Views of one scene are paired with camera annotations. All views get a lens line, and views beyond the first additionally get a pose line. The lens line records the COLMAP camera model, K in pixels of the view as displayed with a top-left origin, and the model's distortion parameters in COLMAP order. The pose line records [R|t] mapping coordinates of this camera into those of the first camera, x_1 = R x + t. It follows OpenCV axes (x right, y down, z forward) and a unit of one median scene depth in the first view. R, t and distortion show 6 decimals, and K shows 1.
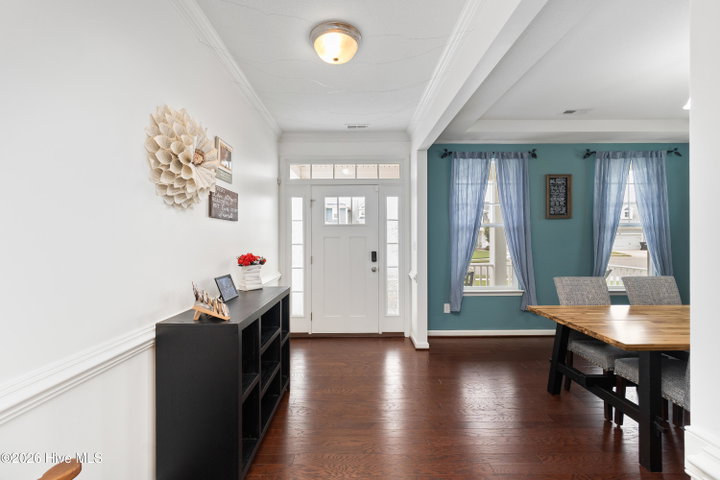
lens RADIAL K [[309.3, 0, 360.0], [0, 309.3, 238.0], [0, 0, 1]] dist [-0.005275, 0.001216]
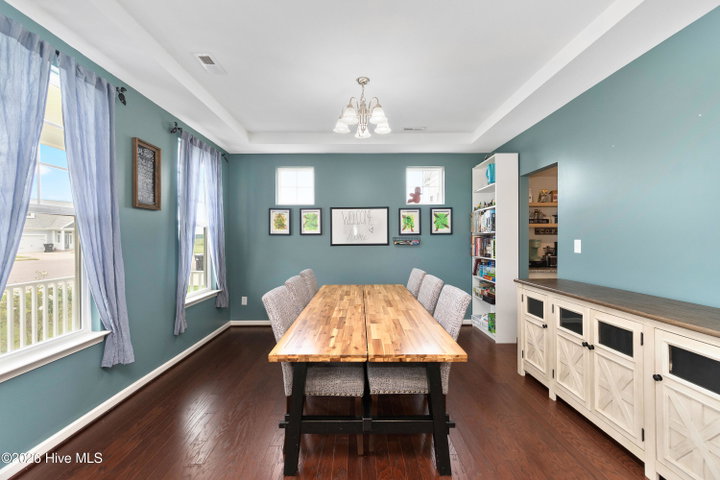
lens RADIAL K [[309.3, 0, 360.0], [0, 309.3, 242.4], [0, 0, 1]] dist [-0.005275, 0.001216]
pose [[0.032677, -0.002338, 0.999463, -0.017497], [-0.005426, 0.999982, 0.002516, 0.006628], [-0.999451, -0.005506, 0.032664, 0.511438]]
